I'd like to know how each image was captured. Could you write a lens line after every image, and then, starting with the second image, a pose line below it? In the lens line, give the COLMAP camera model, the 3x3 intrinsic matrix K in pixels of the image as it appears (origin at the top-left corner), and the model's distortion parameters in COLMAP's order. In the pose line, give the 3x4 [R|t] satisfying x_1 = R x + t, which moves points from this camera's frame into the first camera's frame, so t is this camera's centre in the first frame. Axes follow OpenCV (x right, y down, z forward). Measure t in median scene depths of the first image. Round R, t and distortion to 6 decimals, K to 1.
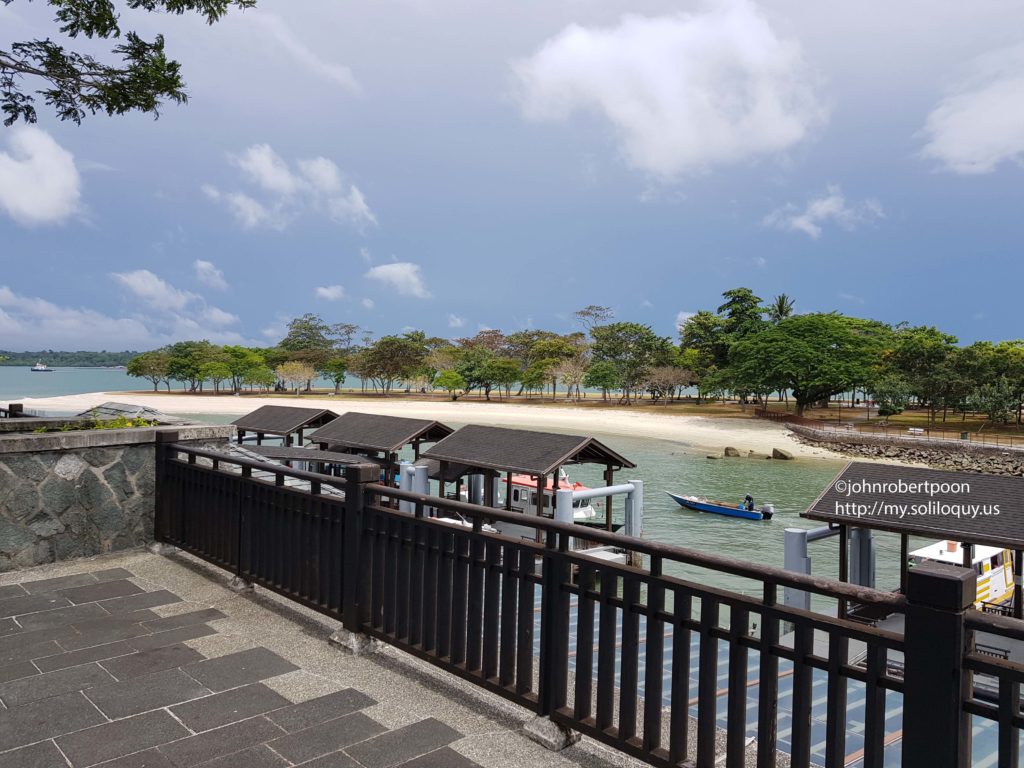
lens RADIAL K [[765.6, 0, 515.4], [0, 765.6, 374.9], [0, 0, 1]] dist [0.014462, -0.003174]
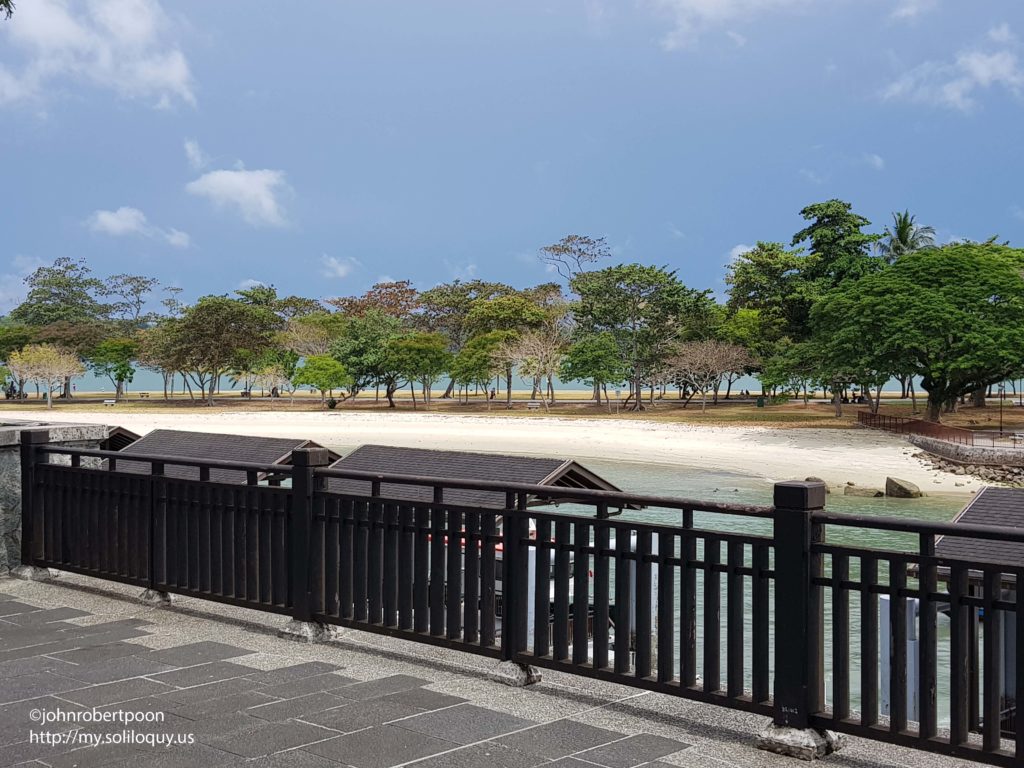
lens RADIAL K [[765.6, 0, 506.1], [0, 765.6, 382.8], [0, 0, 1]] dist [0.014462, -0.003174]
pose [[0.998760, -0.022033, 0.044633, 0.023518], [0.020022, 0.998786, 0.045002, -0.008325], [-0.045571, -0.044053, 0.997989, 0.433631]]
